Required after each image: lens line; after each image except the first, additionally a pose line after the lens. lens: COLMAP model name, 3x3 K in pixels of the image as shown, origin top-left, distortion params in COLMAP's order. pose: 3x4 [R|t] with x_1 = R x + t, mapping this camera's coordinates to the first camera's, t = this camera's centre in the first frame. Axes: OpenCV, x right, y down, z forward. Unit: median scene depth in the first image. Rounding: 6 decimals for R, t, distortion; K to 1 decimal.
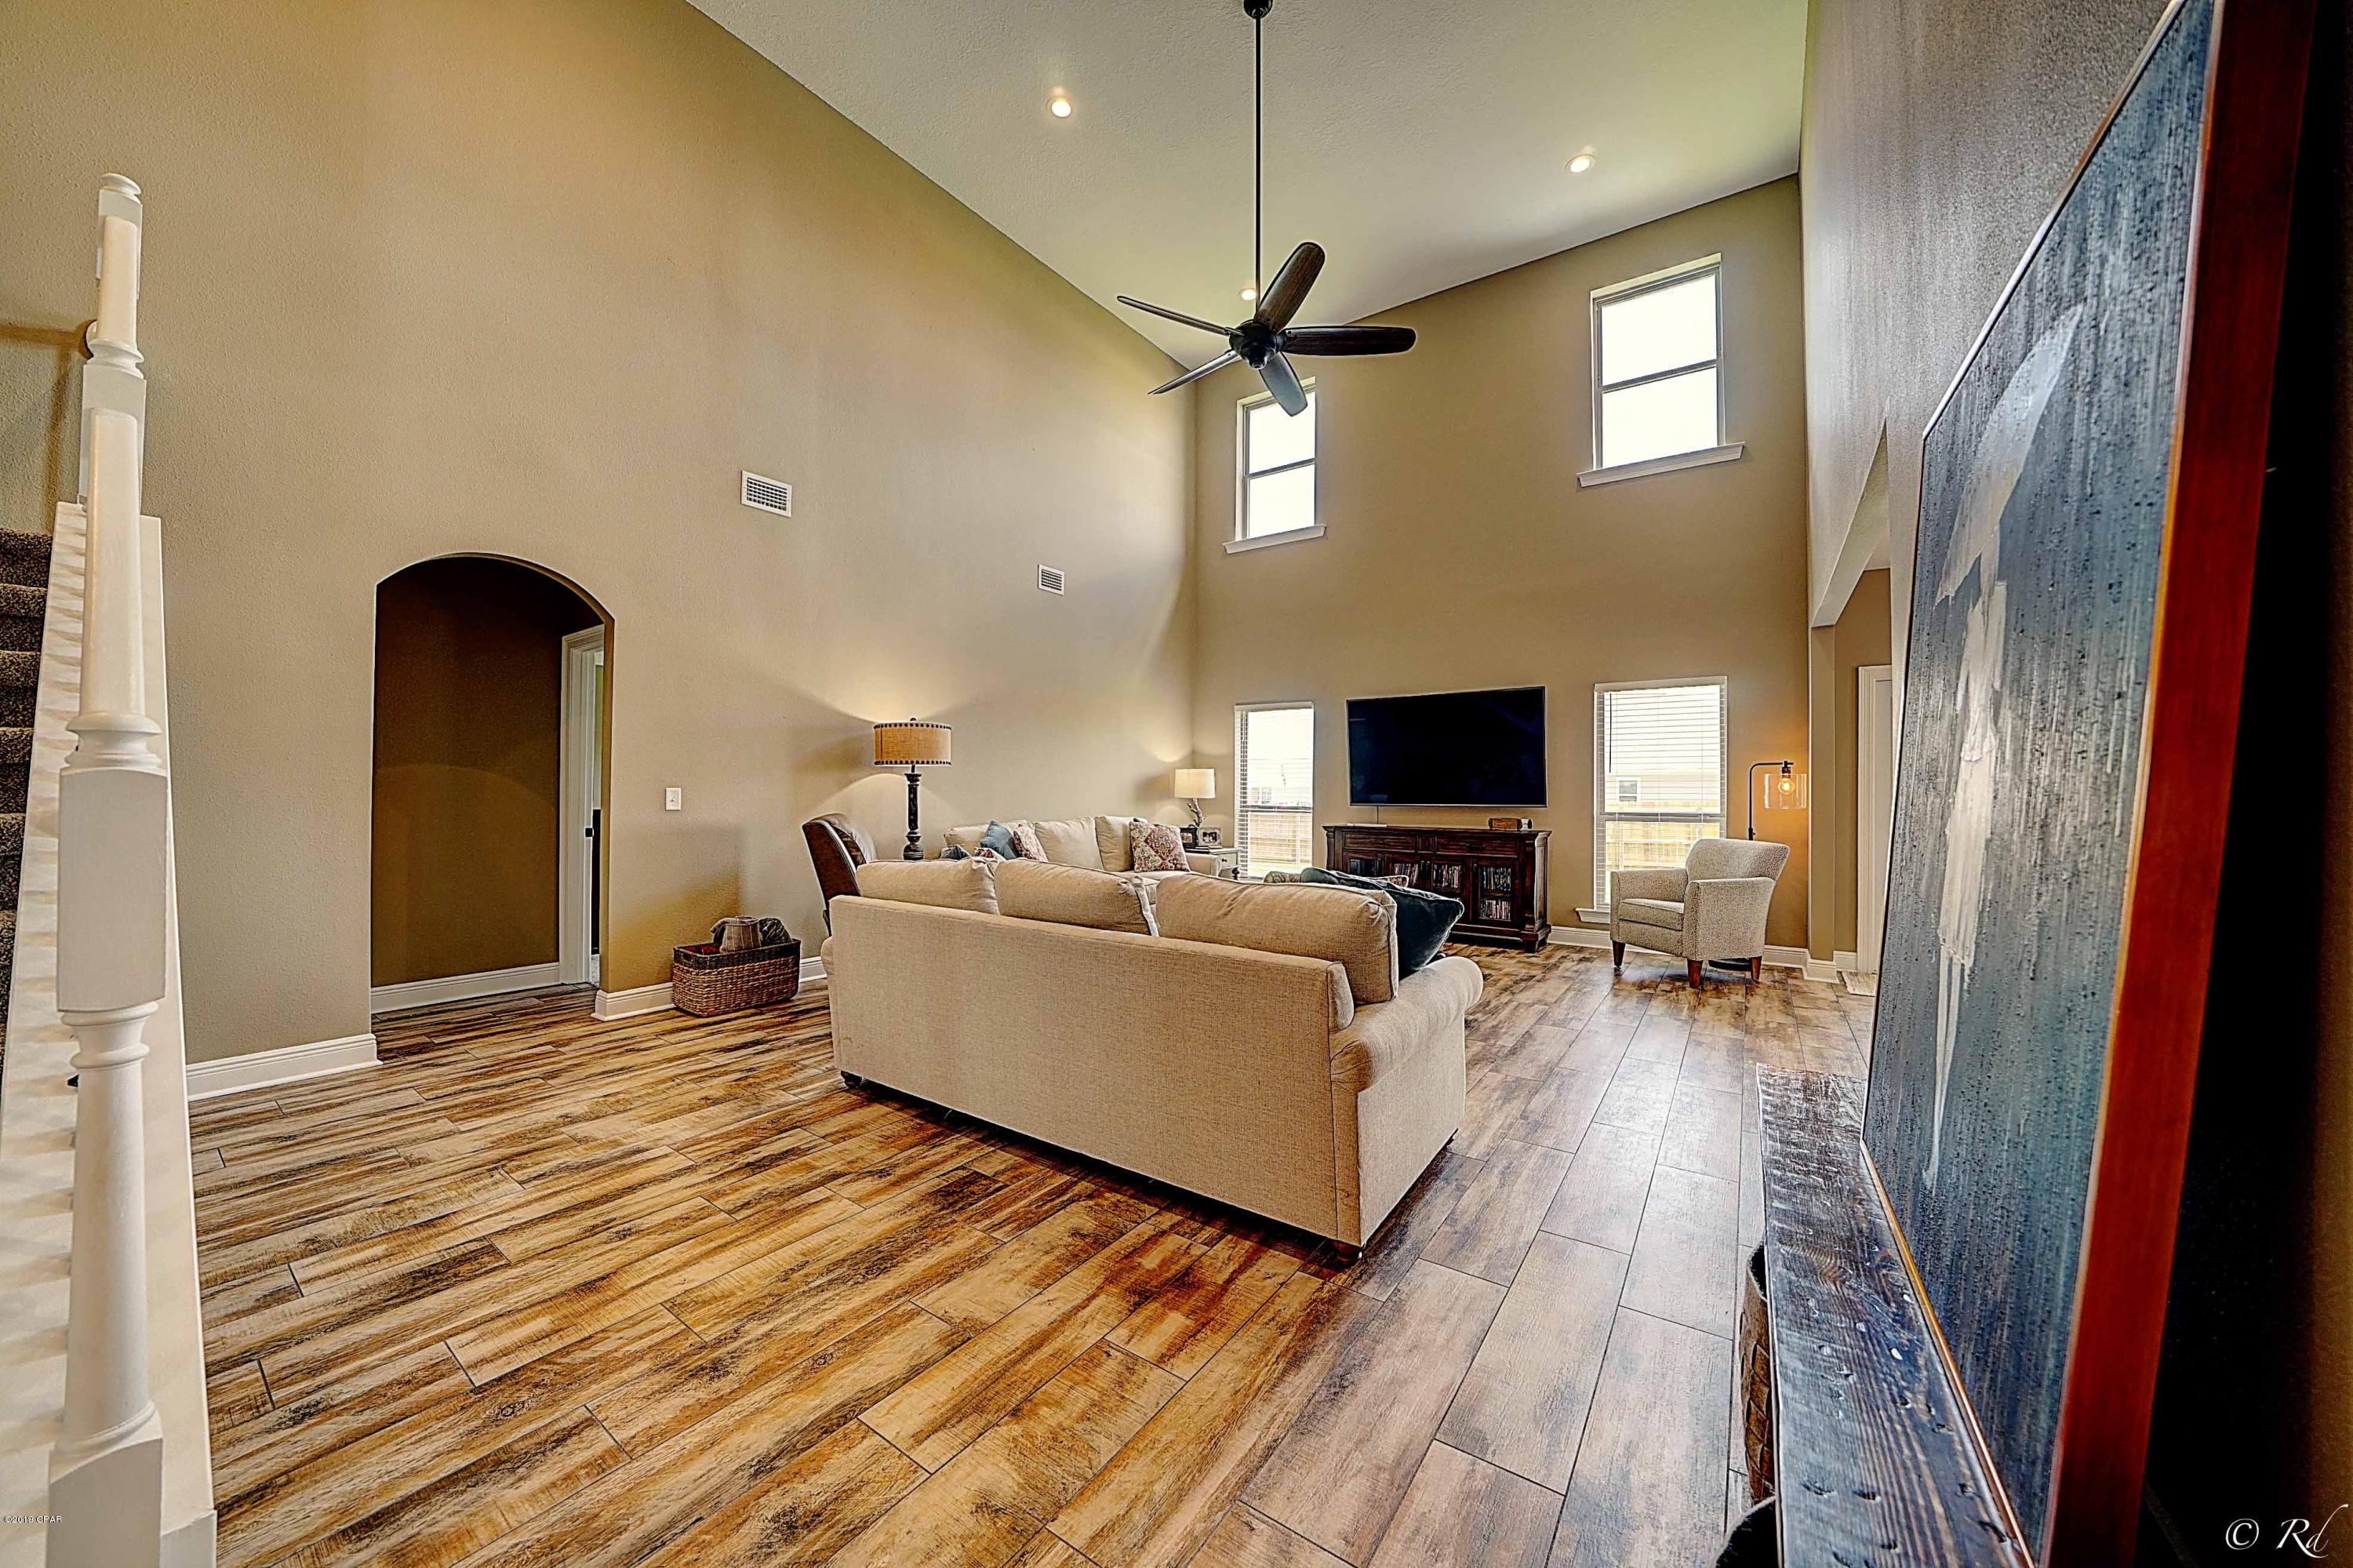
lens RADIAL K [[817.6, 0, 1184.1], [0, 817.6, 789.5], [0, 0, 1]] dist [-0.027032, 0.003558]
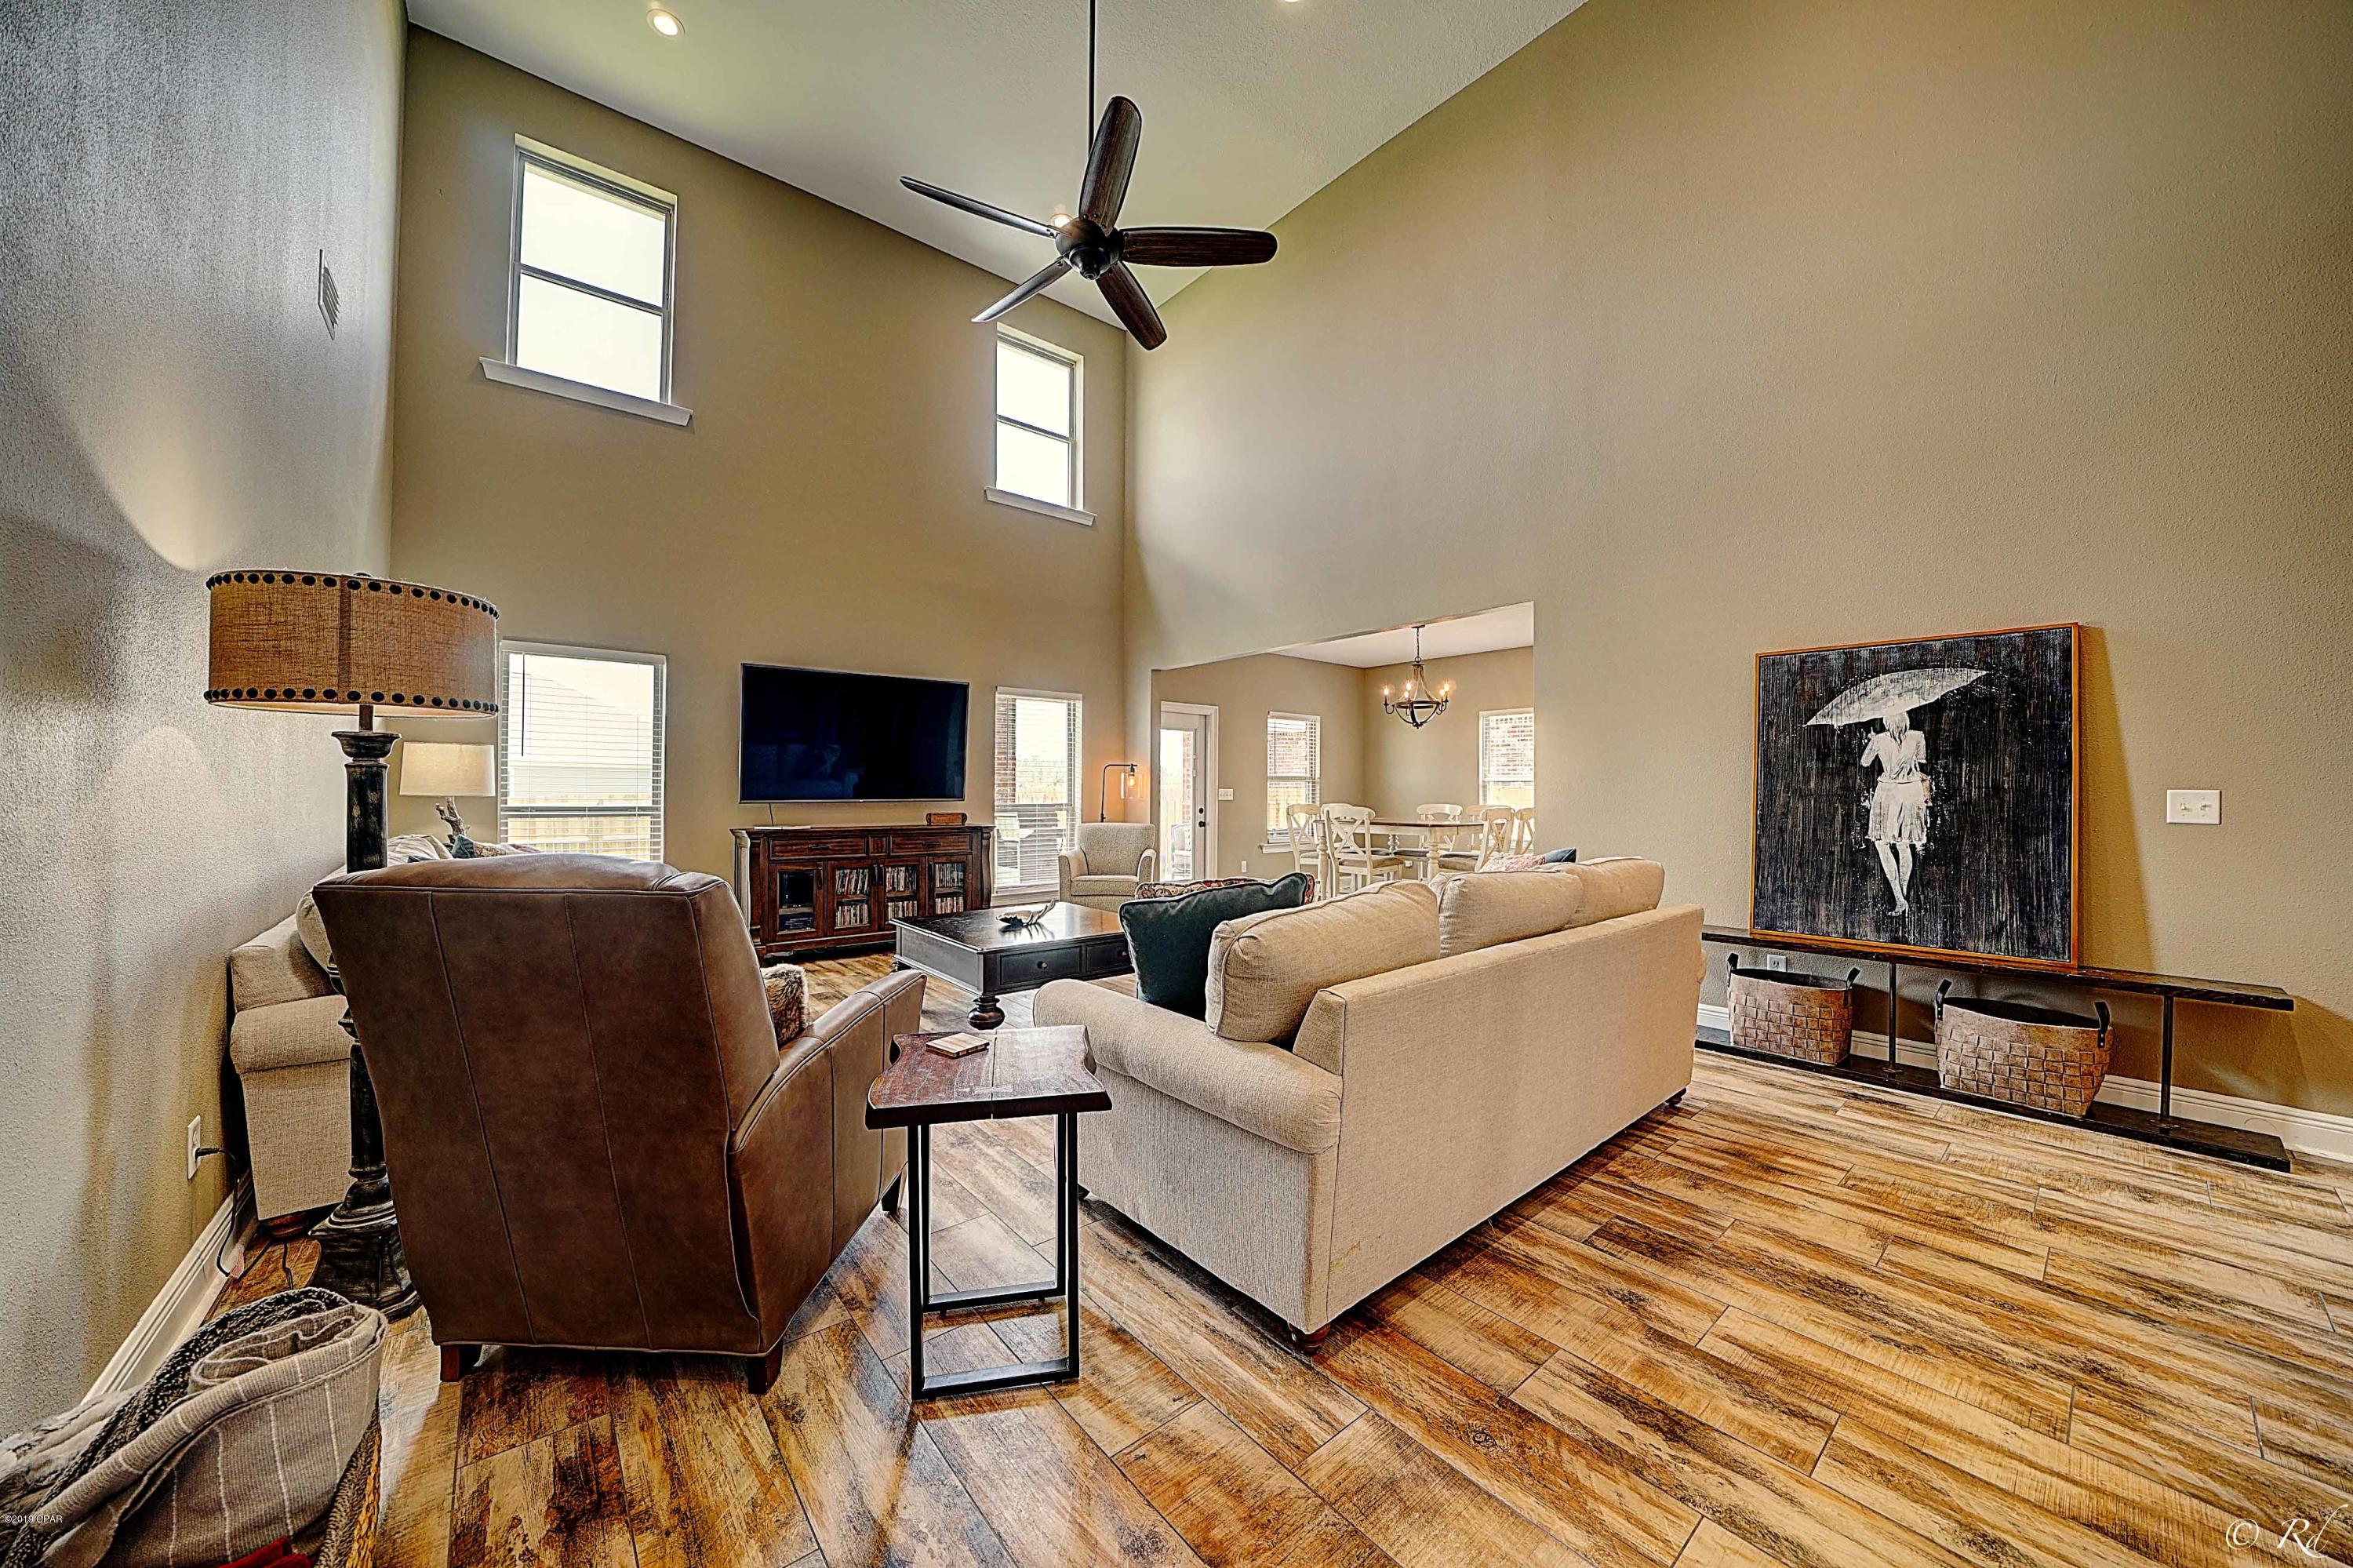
lens RADIAL K [[817.6, 0, 1169.2], [0, 817.6, 788.8], [0, 0, 1]] dist [-0.027032, 0.003558]
pose [[0.264870, -0.003125, 0.964279, -1.432846], [-0.005794, 0.999972, 0.004833, -0.000546], [-0.964267, -0.006867, 0.264845, 1.452461]]
